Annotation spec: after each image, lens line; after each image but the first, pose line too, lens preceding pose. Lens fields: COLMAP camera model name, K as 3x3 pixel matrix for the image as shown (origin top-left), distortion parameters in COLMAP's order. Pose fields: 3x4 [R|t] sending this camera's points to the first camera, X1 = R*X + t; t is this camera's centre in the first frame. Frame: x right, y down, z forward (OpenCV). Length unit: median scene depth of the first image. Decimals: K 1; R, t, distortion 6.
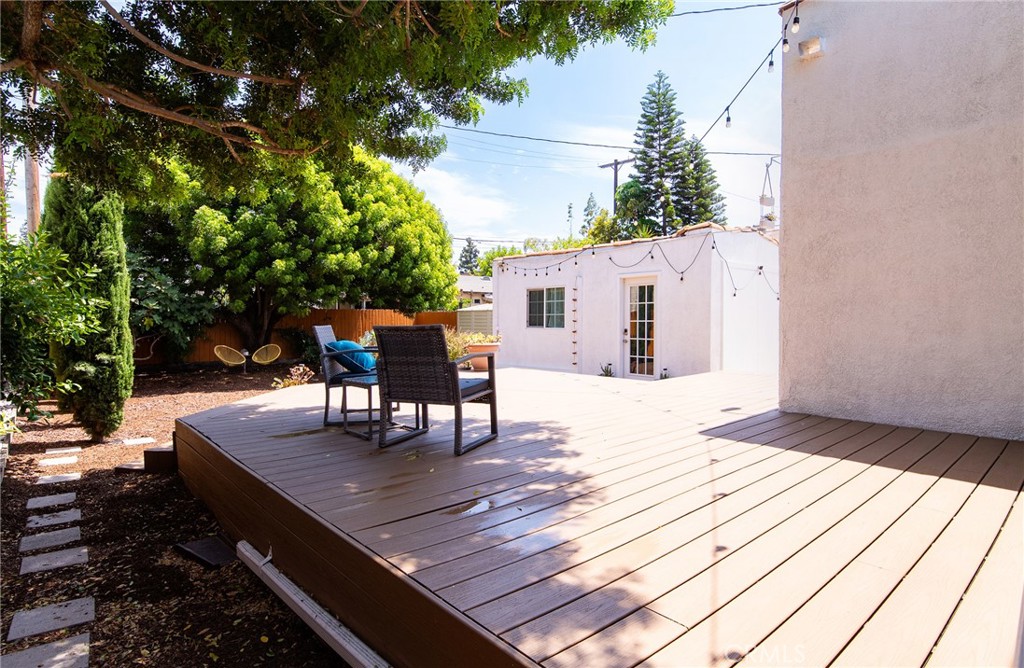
lens RADIAL K [[522.9, 0, 507.7], [0, 522.9, 329.2], [0, 0, 1]] dist [-0.001287, -0.002927]
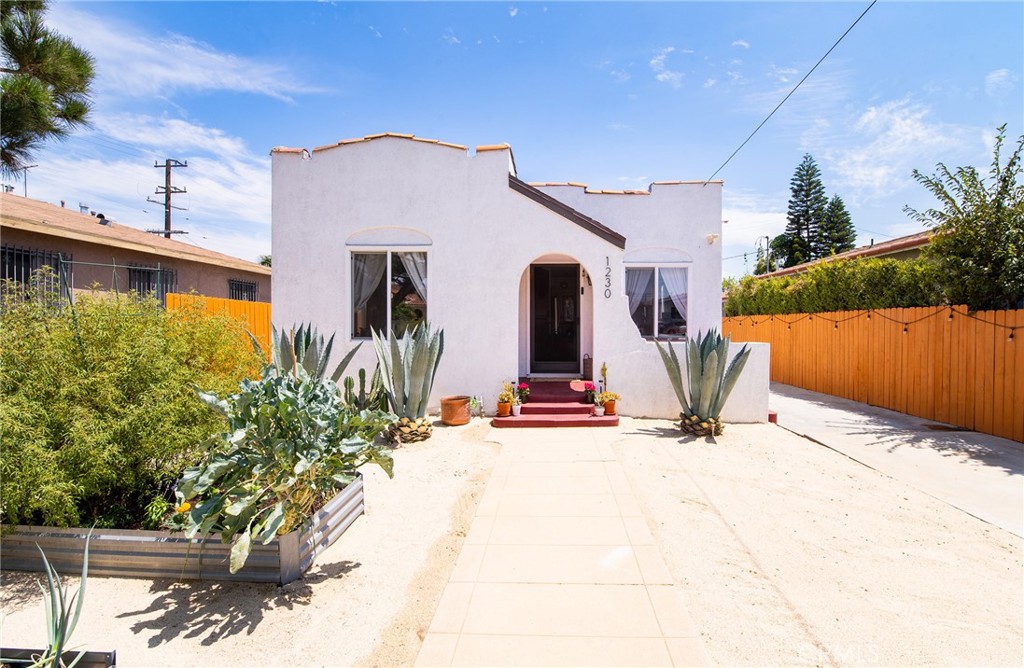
lens RADIAL K [[457.5, 0, 542.1], [0, 457.5, 325.5], [0, 0, 1]] dist [-0.012302, -0.005180]
pose [[0.748639, 0.004275, -0.662964, 1.278967], [-0.023502, 0.999522, -0.020093, 0.008477], [0.662561, 0.030624, 0.748382, -0.816265]]
